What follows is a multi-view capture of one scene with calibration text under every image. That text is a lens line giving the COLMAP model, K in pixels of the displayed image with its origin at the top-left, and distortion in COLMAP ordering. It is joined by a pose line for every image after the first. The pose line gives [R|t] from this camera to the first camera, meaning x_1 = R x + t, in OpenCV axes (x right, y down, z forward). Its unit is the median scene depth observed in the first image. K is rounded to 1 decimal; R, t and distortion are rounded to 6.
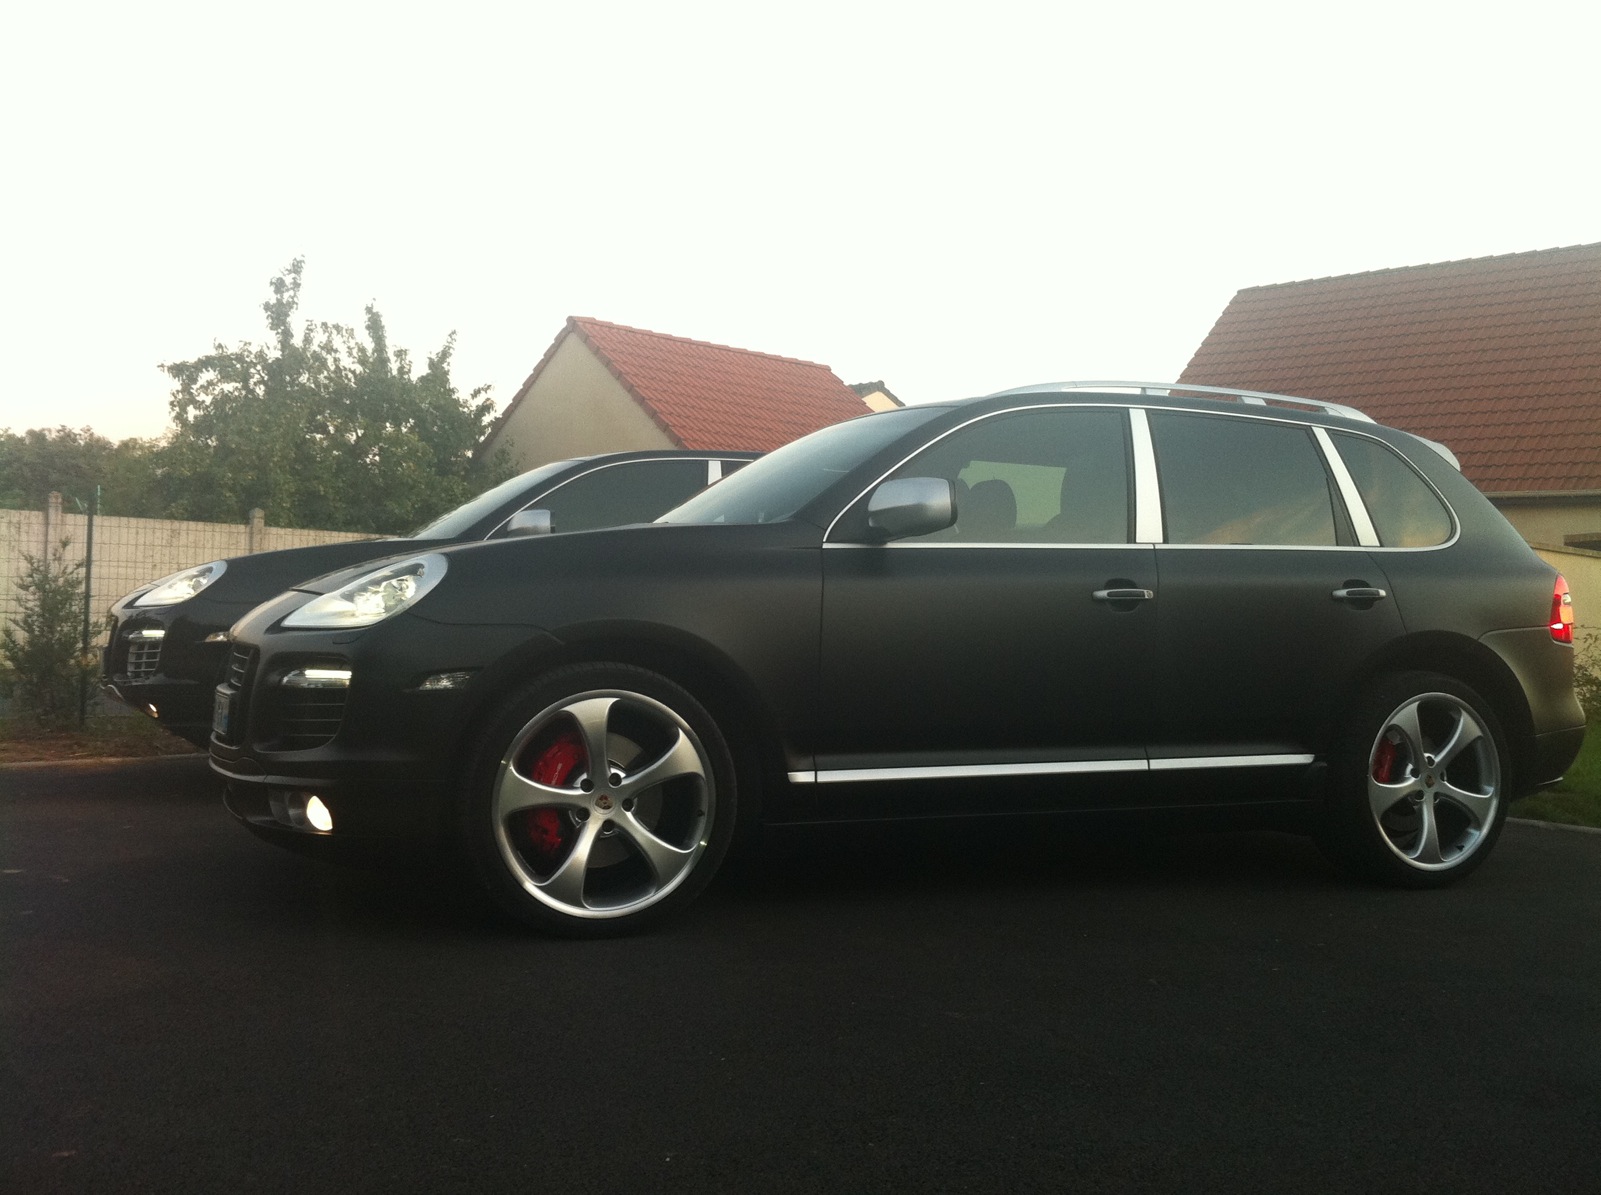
lens RADIAL K [[1508.1, 0, 805.7], [0, 1508.1, 585.2], [0, 0, 1]] dist [-0.017435, 0.000000]
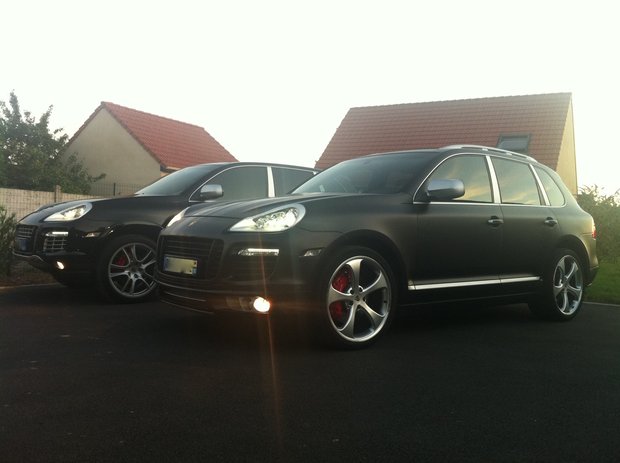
lens RADIAL K [[584.0, 0, 309.9], [0, 584.0, 235.3], [0, 0, 1]] dist [-0.017435, 0.000000]
pose [[0.961625, 0.004365, 0.274331, -0.098019], [-0.013731, 0.999386, 0.032232, 0.000339], [-0.274022, -0.034762, 0.961095, 0.008745]]
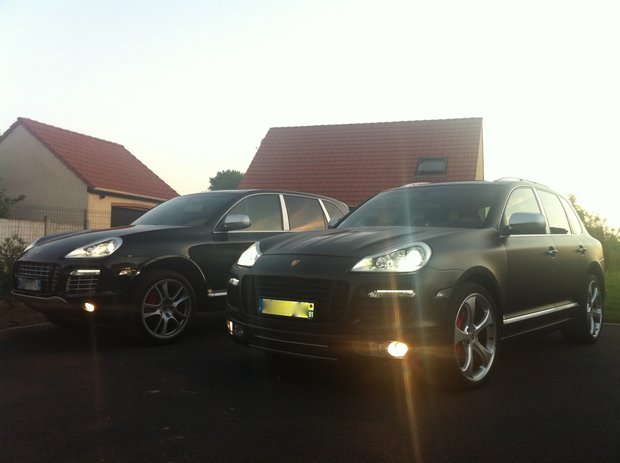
lens RADIAL K [[584.0, 0, 307.9], [0, 584.0, 235.7], [0, 0, 1]] dist [-0.017435, 0.000000]
pose [[0.895968, 0.000319, 0.444118, -0.165859], [-0.001474, 0.999996, 0.002256, -0.006296], [-0.444116, -0.002676, 0.895965, 0.044222]]
